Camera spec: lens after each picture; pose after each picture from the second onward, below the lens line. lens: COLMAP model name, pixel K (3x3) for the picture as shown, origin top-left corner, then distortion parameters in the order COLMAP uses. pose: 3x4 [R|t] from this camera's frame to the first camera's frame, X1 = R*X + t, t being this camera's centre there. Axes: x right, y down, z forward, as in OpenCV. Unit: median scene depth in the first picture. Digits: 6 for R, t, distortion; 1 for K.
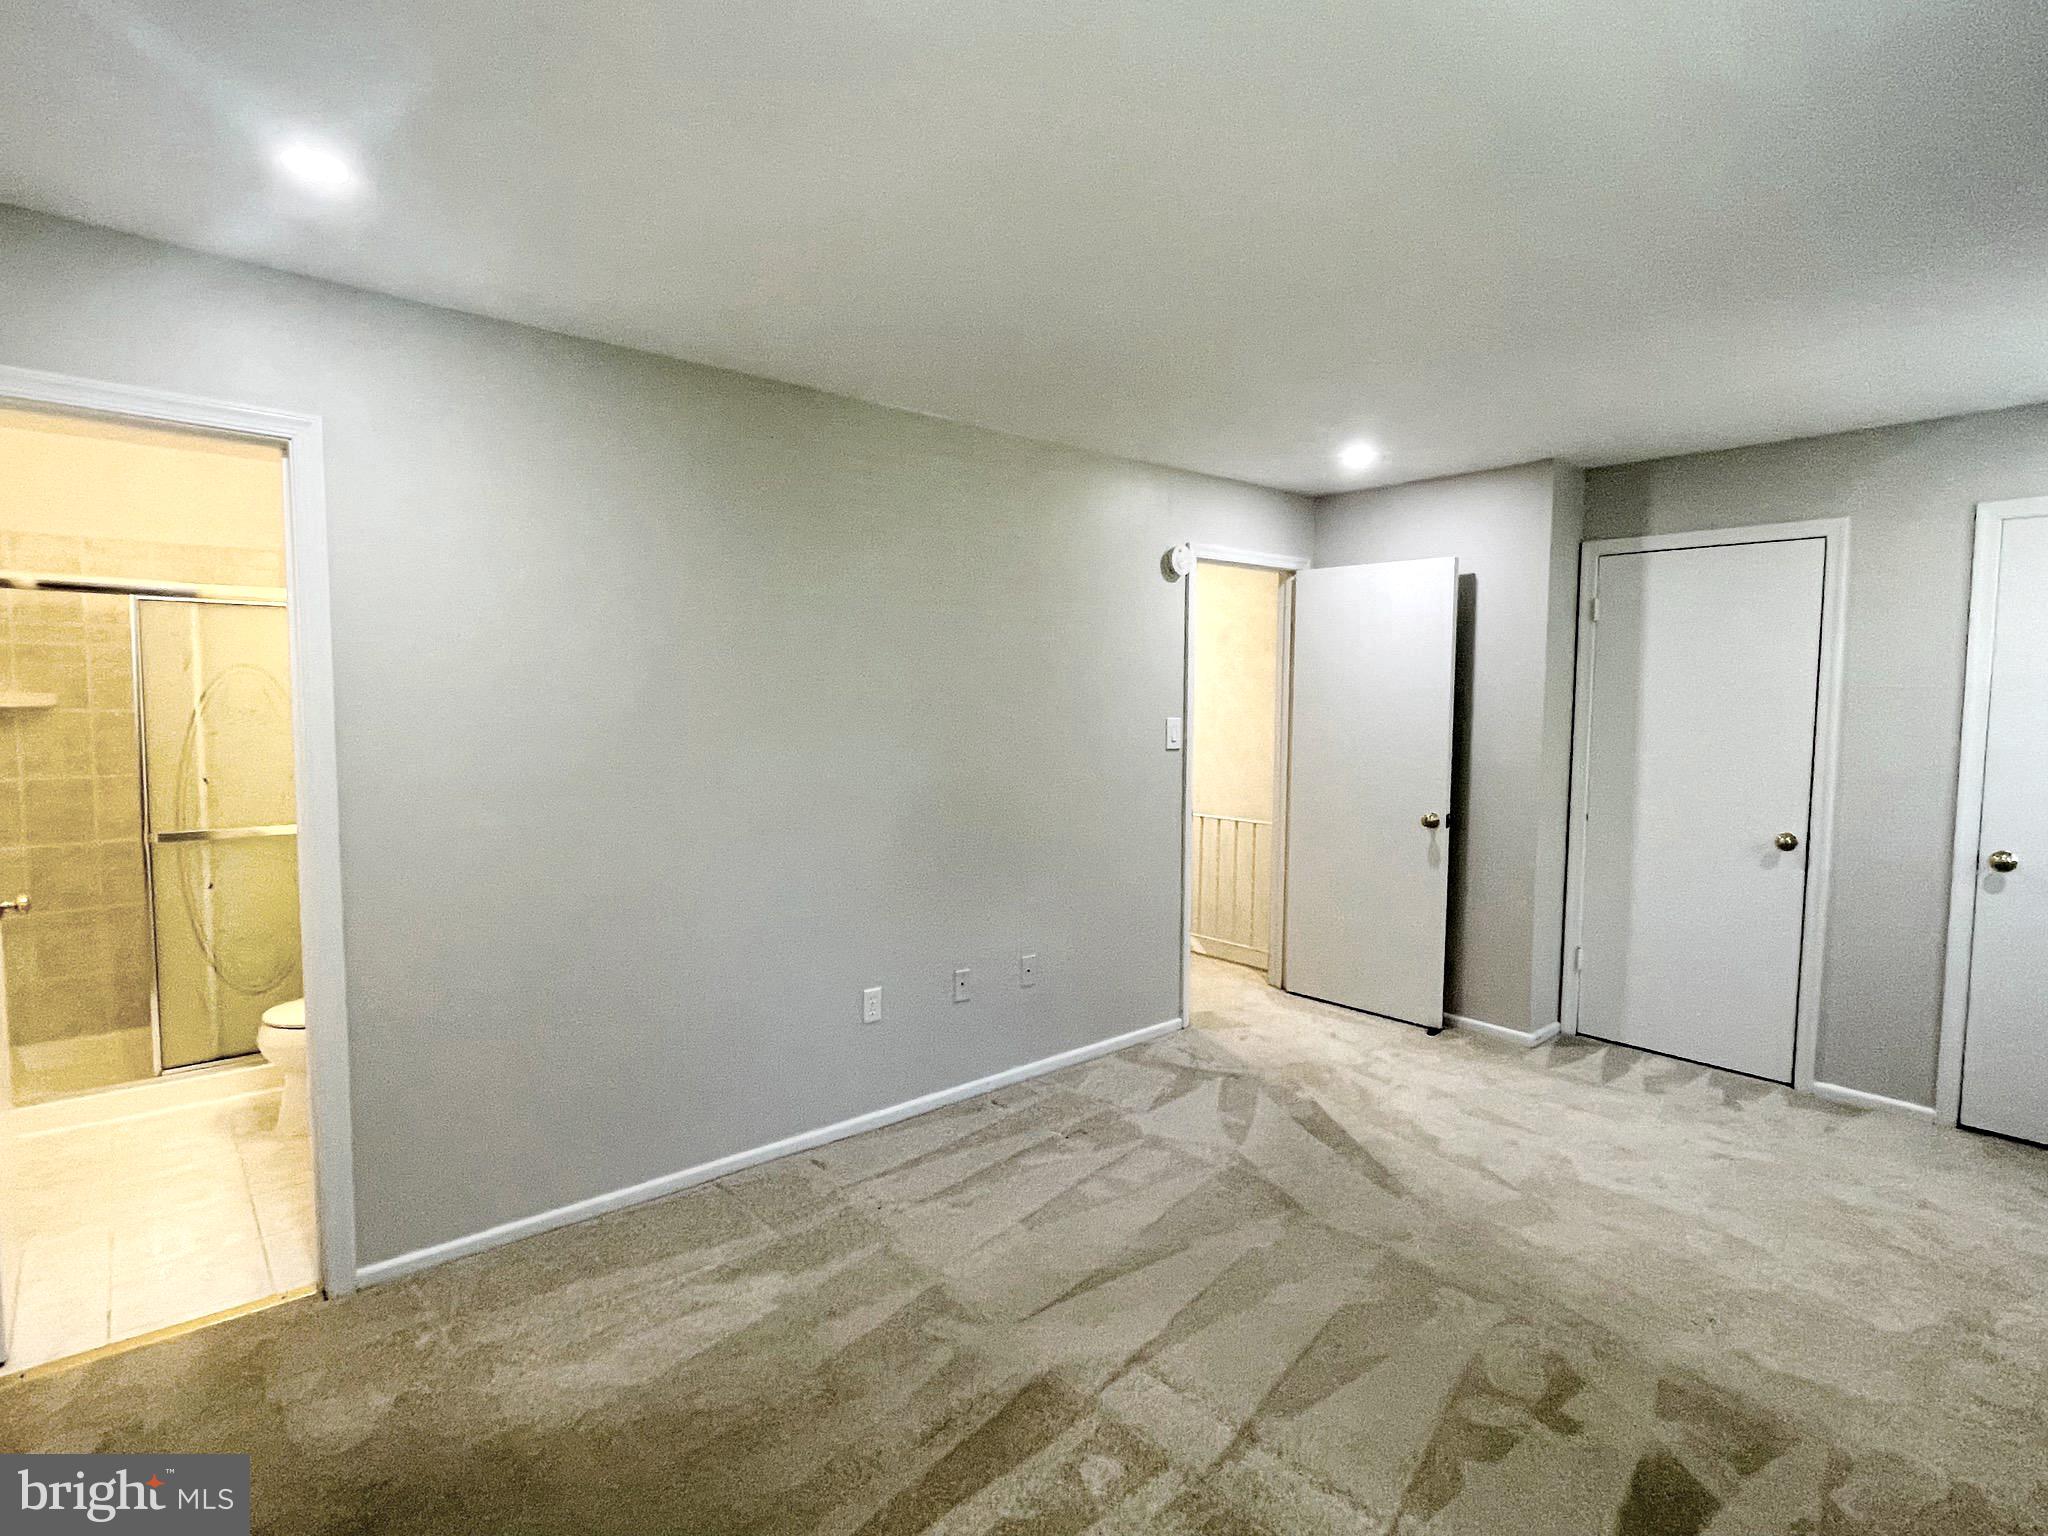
lens RADIAL K [[1037.2, 0, 1020.8], [0, 1037.2, 767.7], [0, 0, 1]] dist [0.003081, -0.000454]
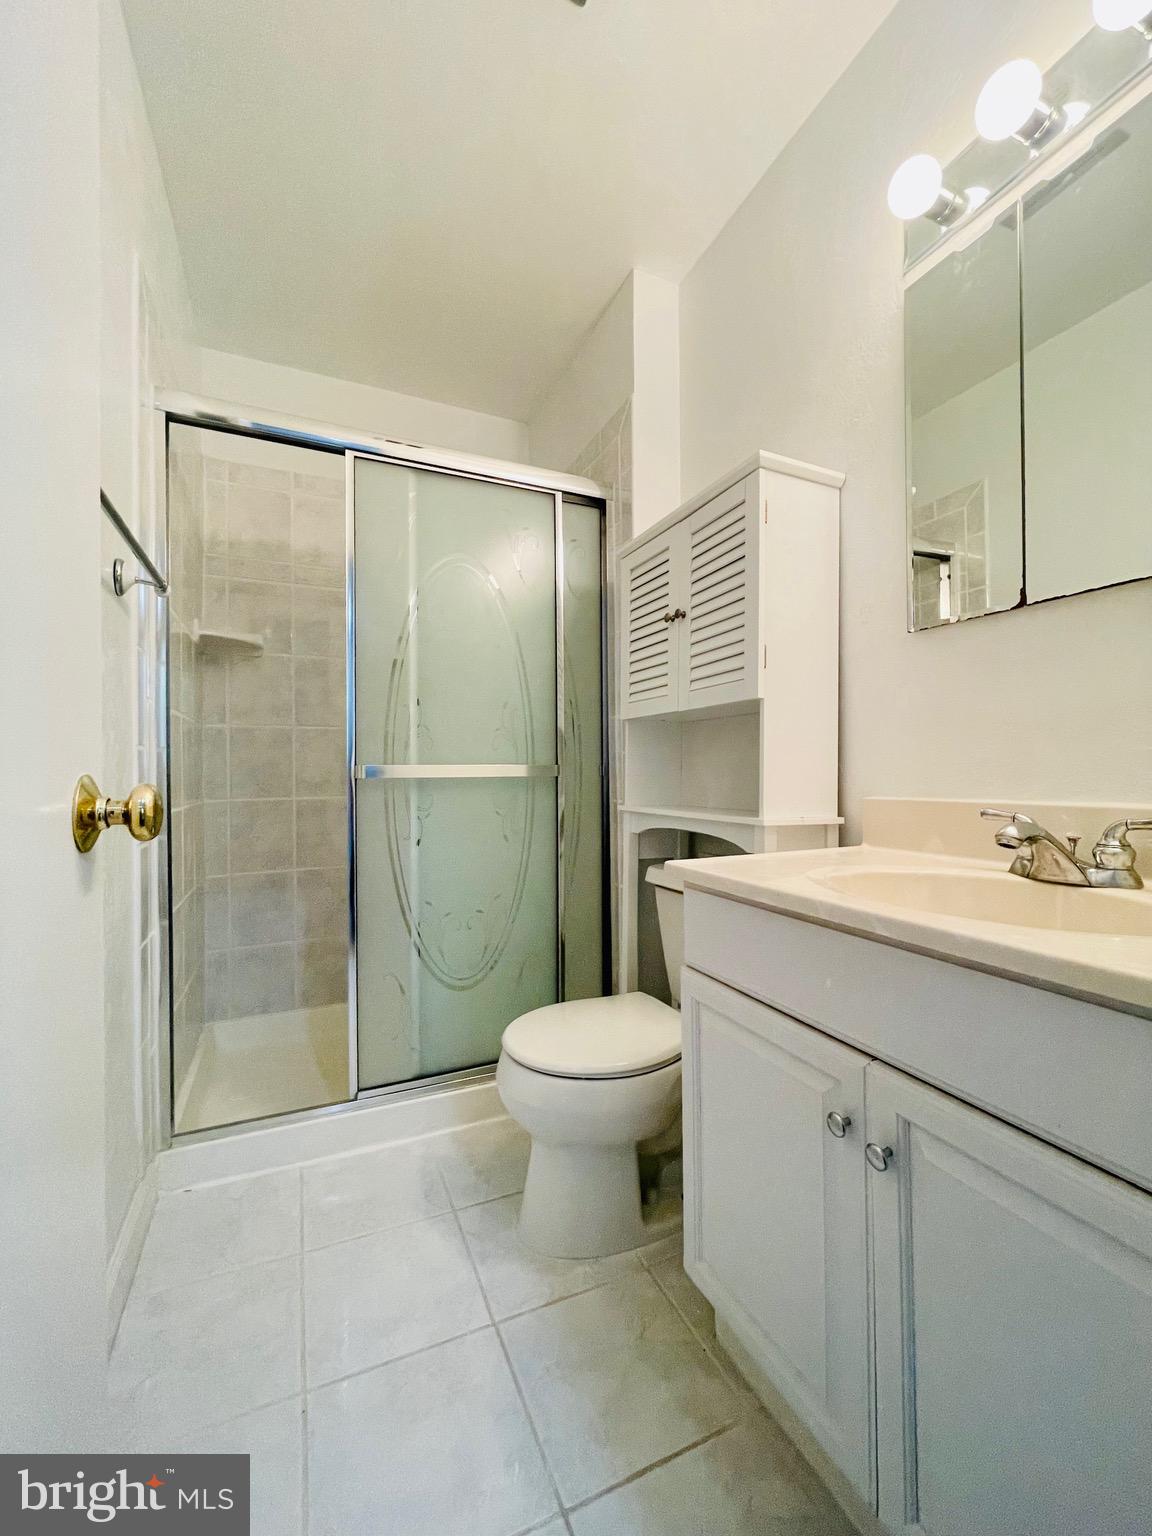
lens RADIAL K [[621.9, 0, 575.3], [0, 621.9, 766.1], [0, 0, 1]] dist [-0.004439, -0.000625]
pose [[0.957811, -0.017665, -0.286855, -0.542207], [-0.005196, 0.996882, -0.078739, 0.094163], [0.287351, 0.076908, 0.954733, 0.600978]]
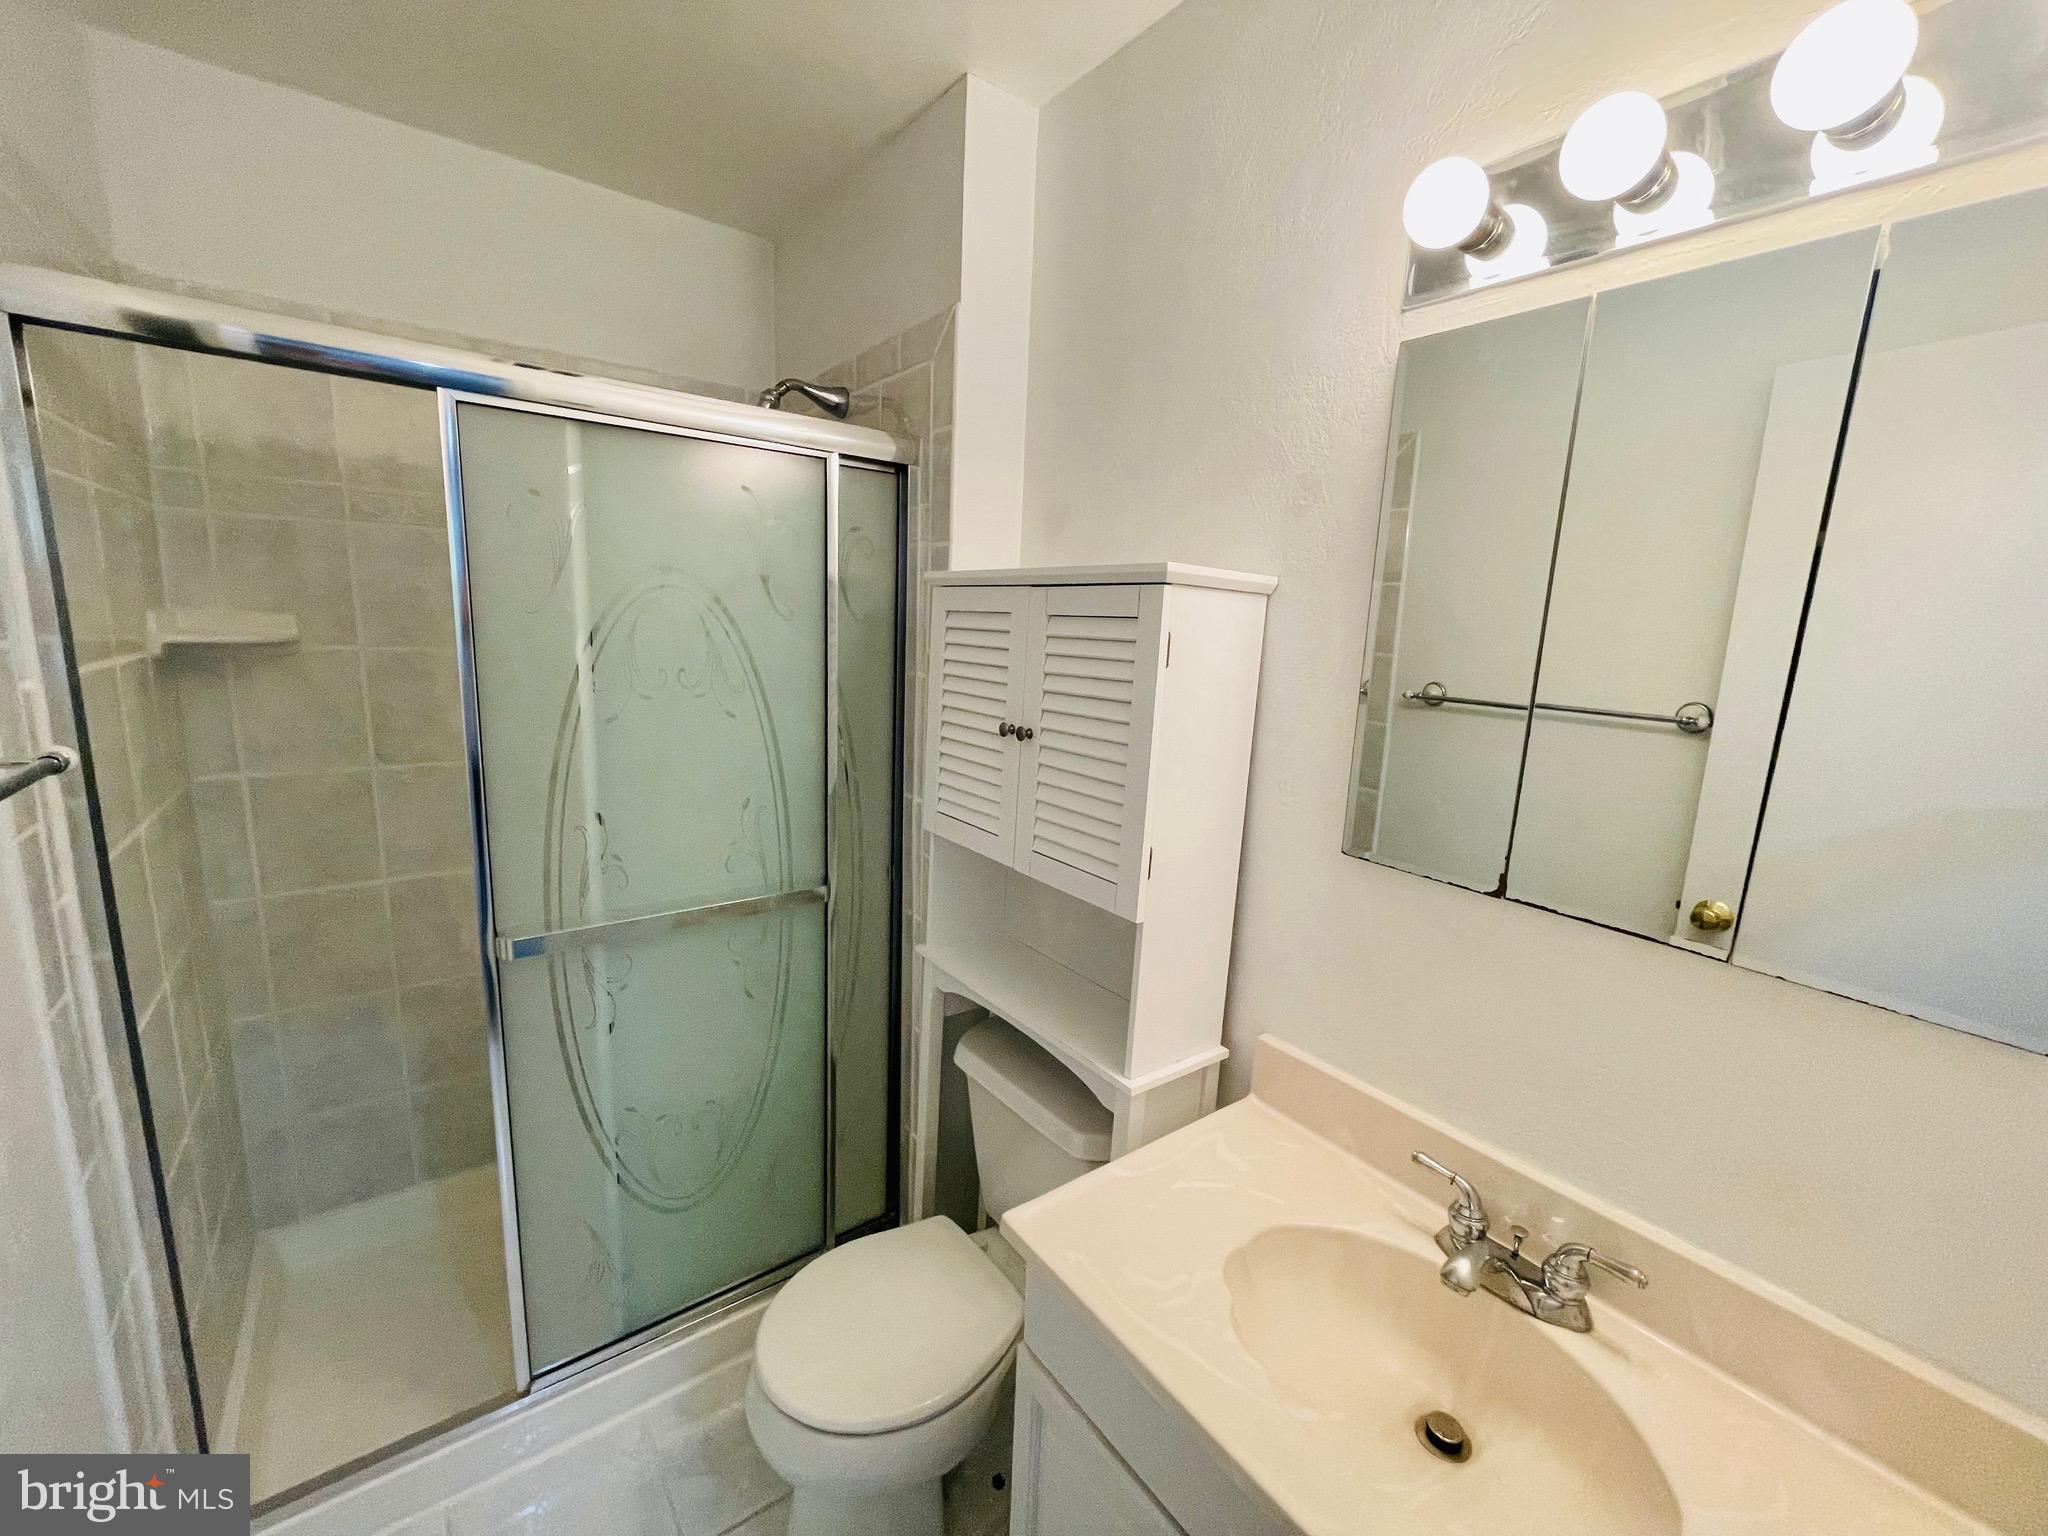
lens RADIAL K [[829.2, 0, 1022.0], [0, 829.2, 769.1], [0, 0, 1]] dist [-0.004439, -0.000625]
pose [[0.997380, 0.043783, -0.057594, -0.570231], [-0.037577, 0.993789, 0.104742, -0.055367], [0.061822, -0.102304, 0.992830, 0.639017]]
